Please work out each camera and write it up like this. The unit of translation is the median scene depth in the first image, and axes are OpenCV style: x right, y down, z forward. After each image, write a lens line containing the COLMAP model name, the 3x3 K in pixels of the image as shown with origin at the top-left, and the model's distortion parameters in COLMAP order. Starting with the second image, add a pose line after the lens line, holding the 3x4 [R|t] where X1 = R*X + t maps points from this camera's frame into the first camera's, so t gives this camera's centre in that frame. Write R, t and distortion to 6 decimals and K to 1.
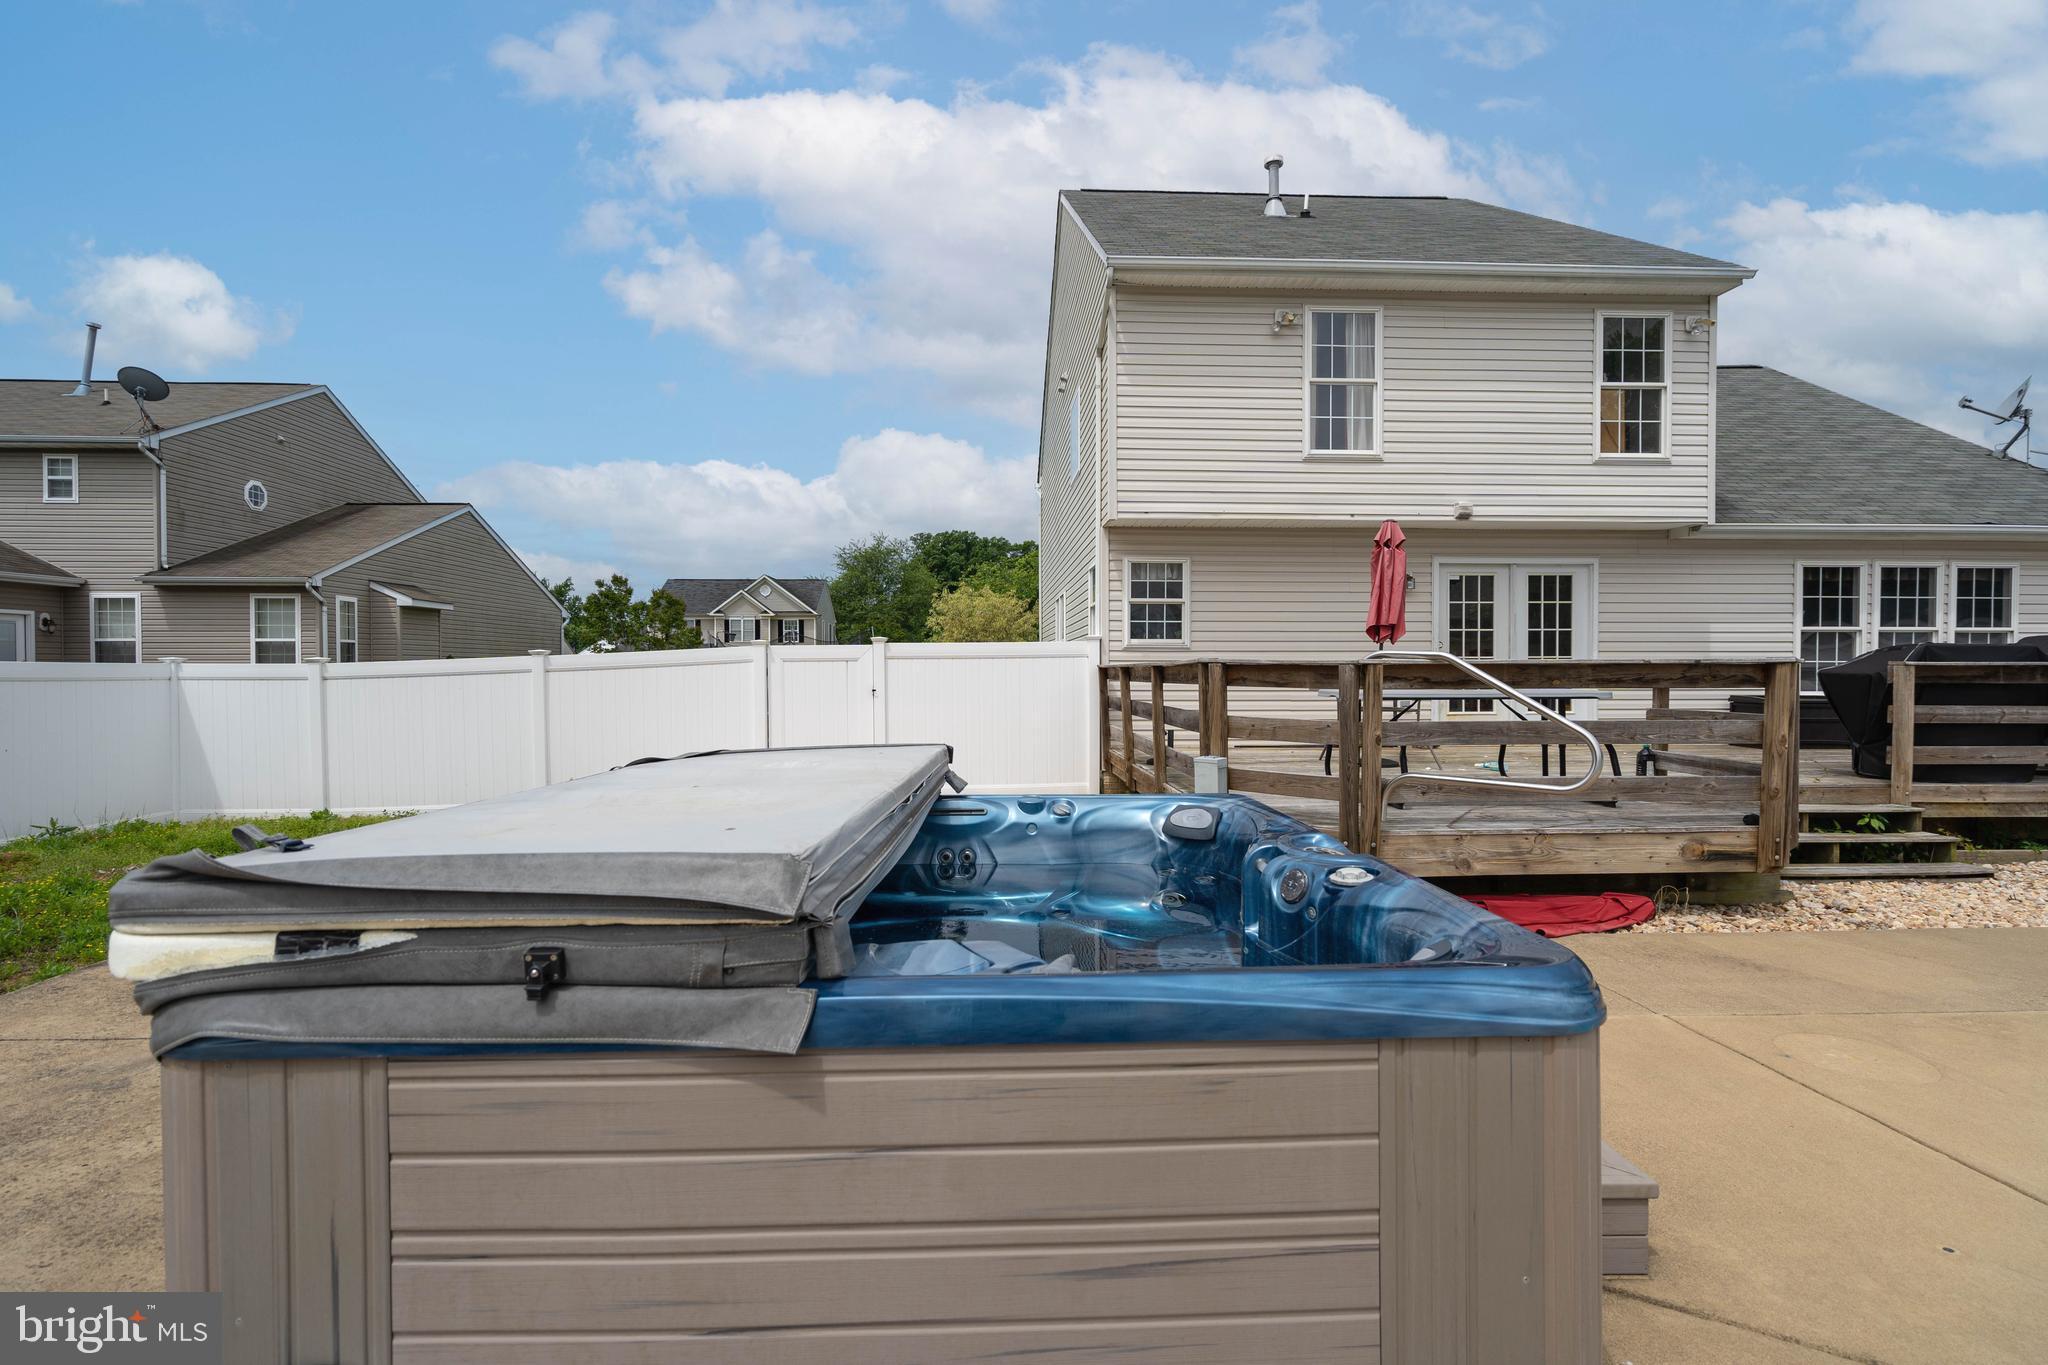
lens RADIAL K [[944.9, 0, 1024.0], [0, 944.9, 682.5], [0, 0, 1]] dist [-0.003286, 0.000371]
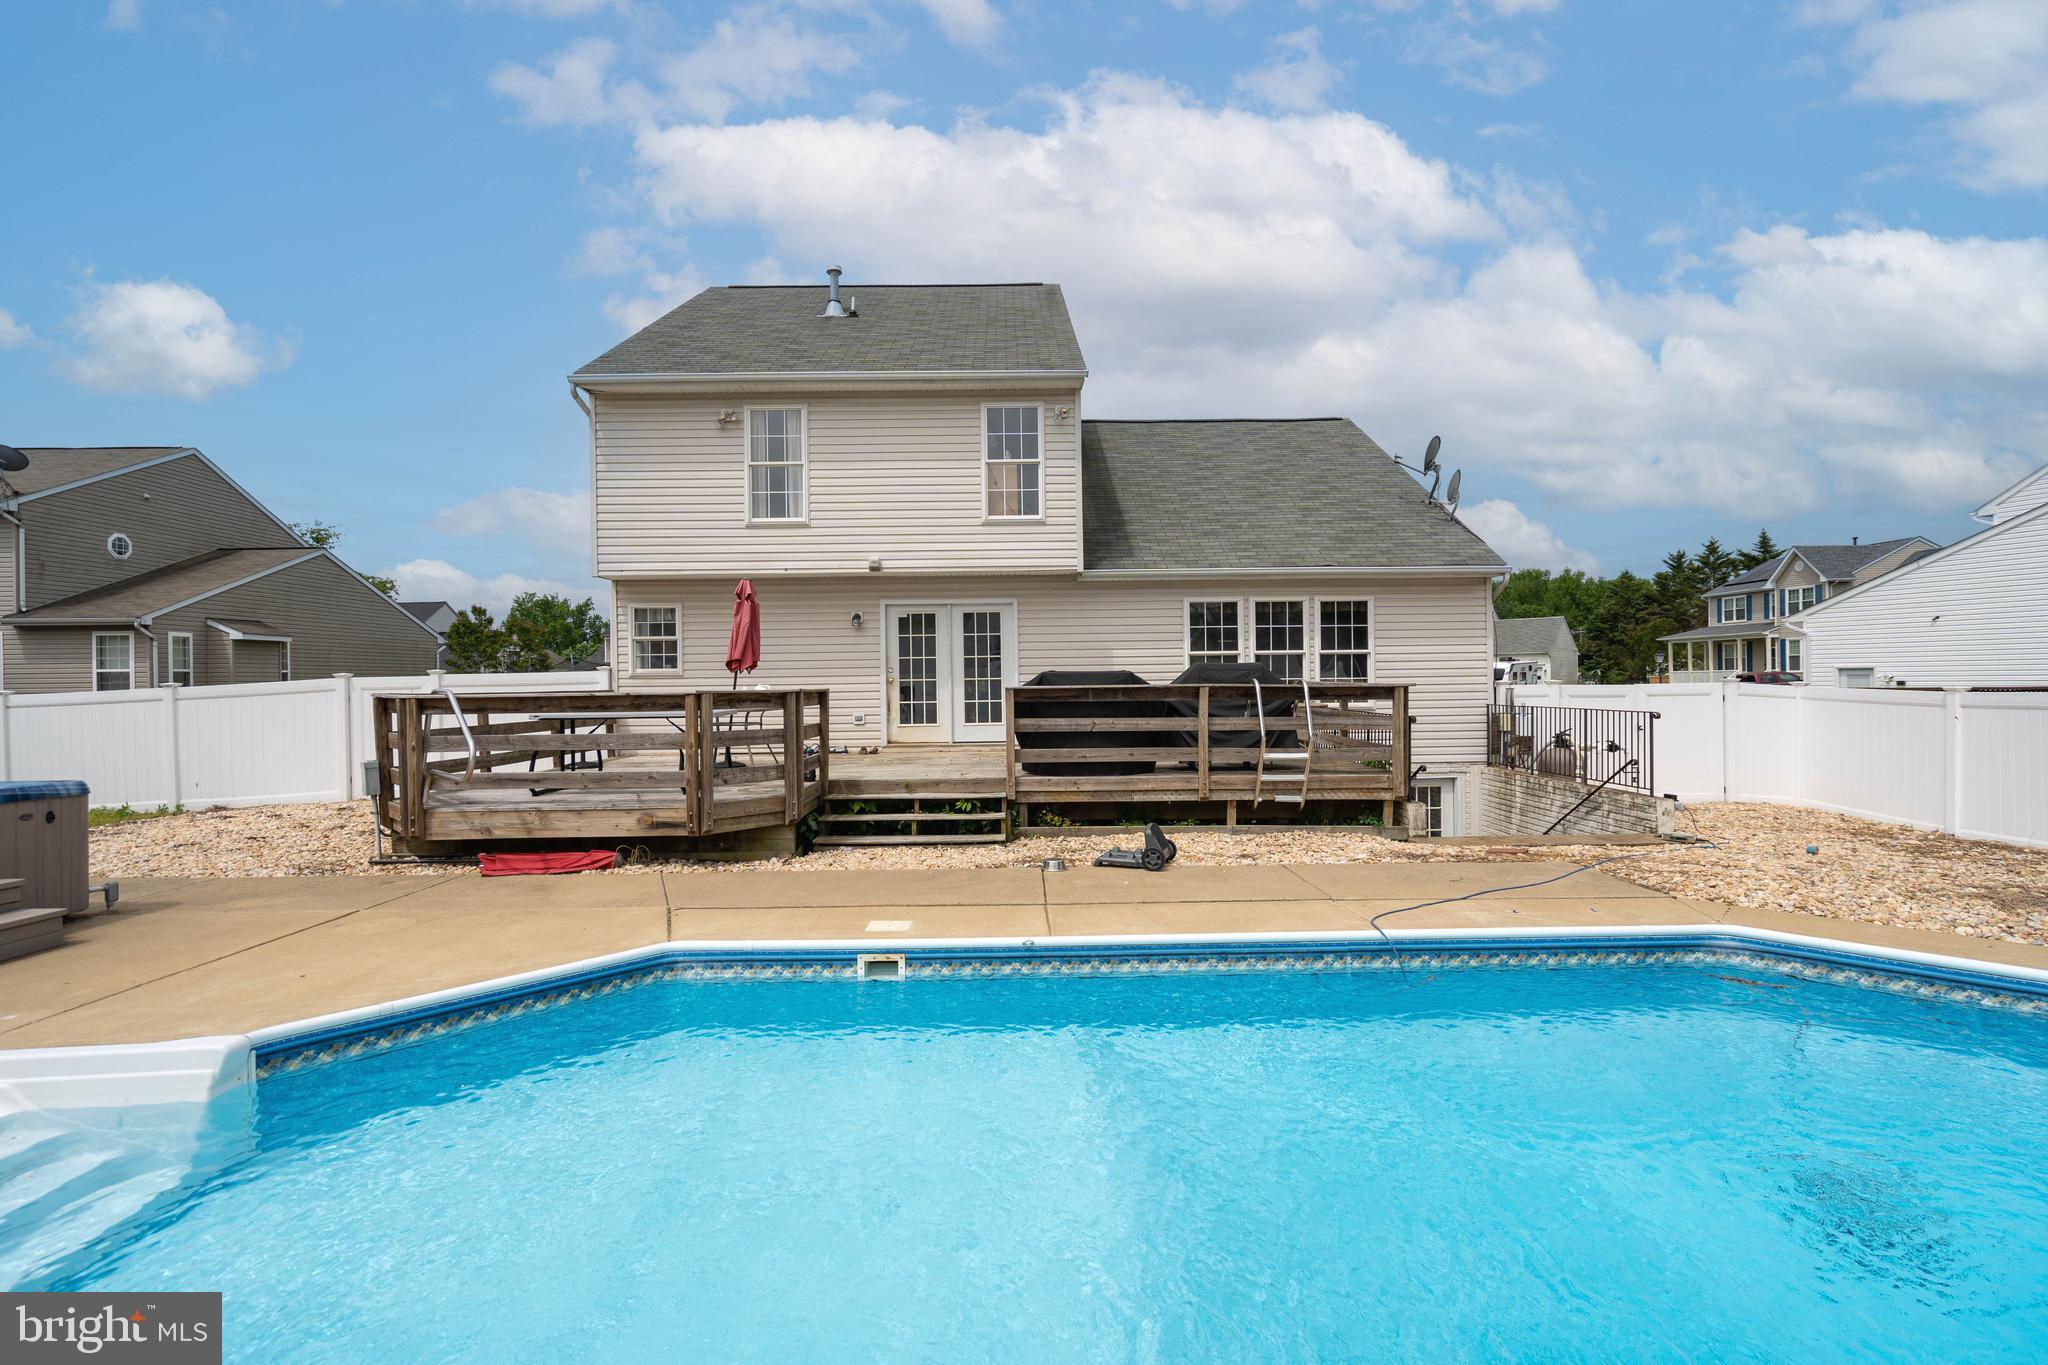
lens RADIAL K [[931.1, 0, 1001.7], [0, 931.1, 670.6], [0, 0, 1]] dist [-0.011955, 0.008250]
pose [[0.999569, -0.012420, -0.026614, 0.626127], [0.011750, 0.999614, -0.025186, -0.007030], [0.026917, 0.024863, 0.999328, -0.213505]]
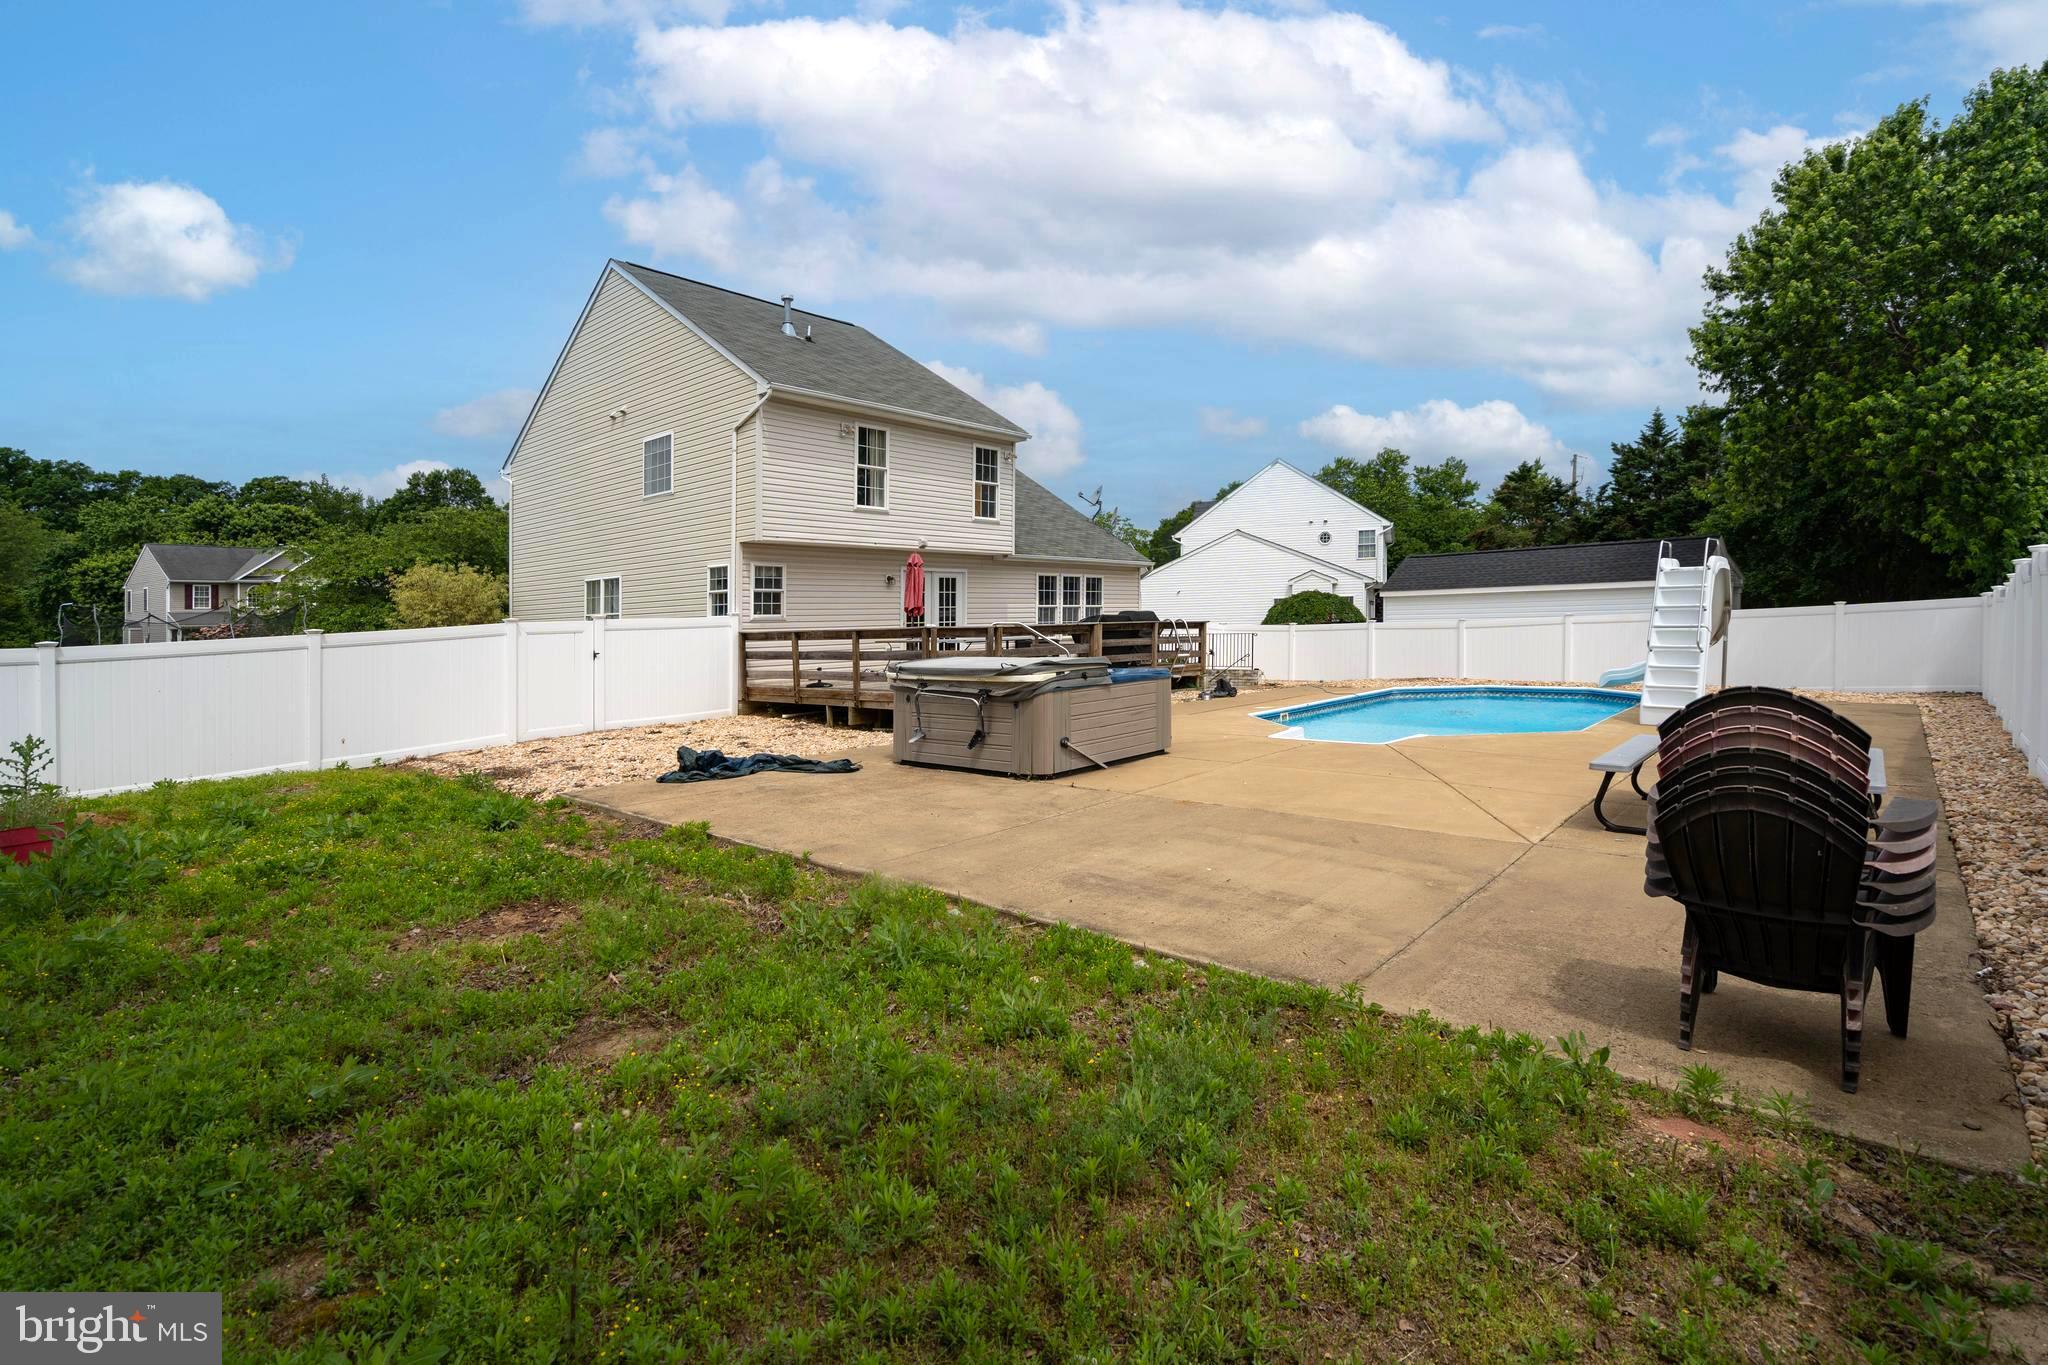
lens RADIAL K [[974.8, 0, 1015.0], [0, 974.8, 663.4], [0, 0, 1]] dist [-0.004313, 0.000117]
pose [[0.683051, -0.046416, 0.728895, -0.764875], [0.033078, 0.998921, 0.032614, -0.003768], [-0.729622, 0.001833, 0.683849, -0.409303]]
